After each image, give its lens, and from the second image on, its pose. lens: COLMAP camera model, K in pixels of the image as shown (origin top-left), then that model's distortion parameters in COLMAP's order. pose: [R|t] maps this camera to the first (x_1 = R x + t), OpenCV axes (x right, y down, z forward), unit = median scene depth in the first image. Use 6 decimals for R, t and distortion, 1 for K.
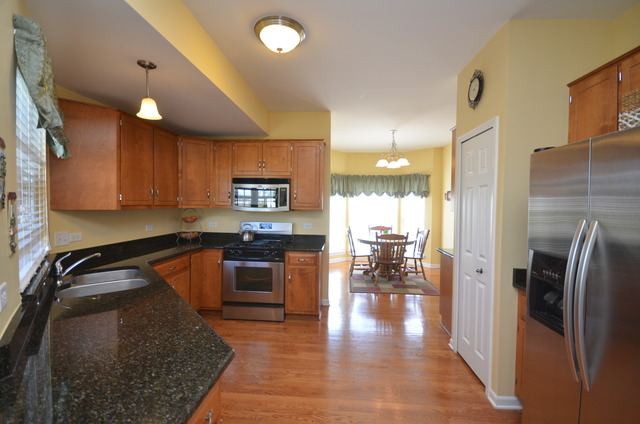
lens RADIAL K [[280.0, 0, 318.4], [0, 280.0, 212.2], [0, 0, 1]] dist [0.003244, -0.003047]
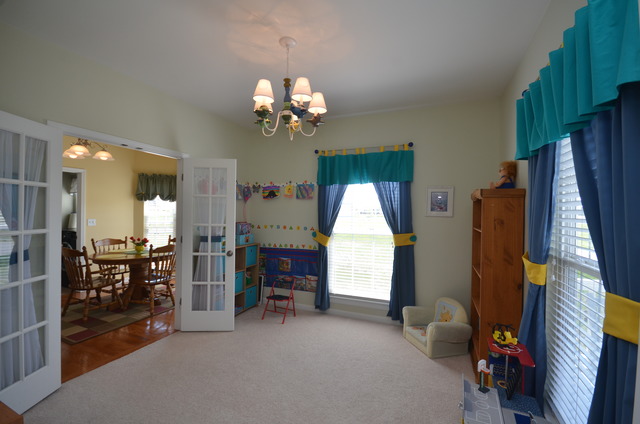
lens RADIAL K [[280.0, 0, 319.9], [0, 280.0, 213.2], [0, 0, 1]] dist [0.003244, -0.003047]
pose [[0.951744, 0.009608, -0.306744, 1.465252], [-0.017274, 0.999602, -0.022286, -0.012518], [0.306408, 0.026509, 0.951531, 0.649433]]
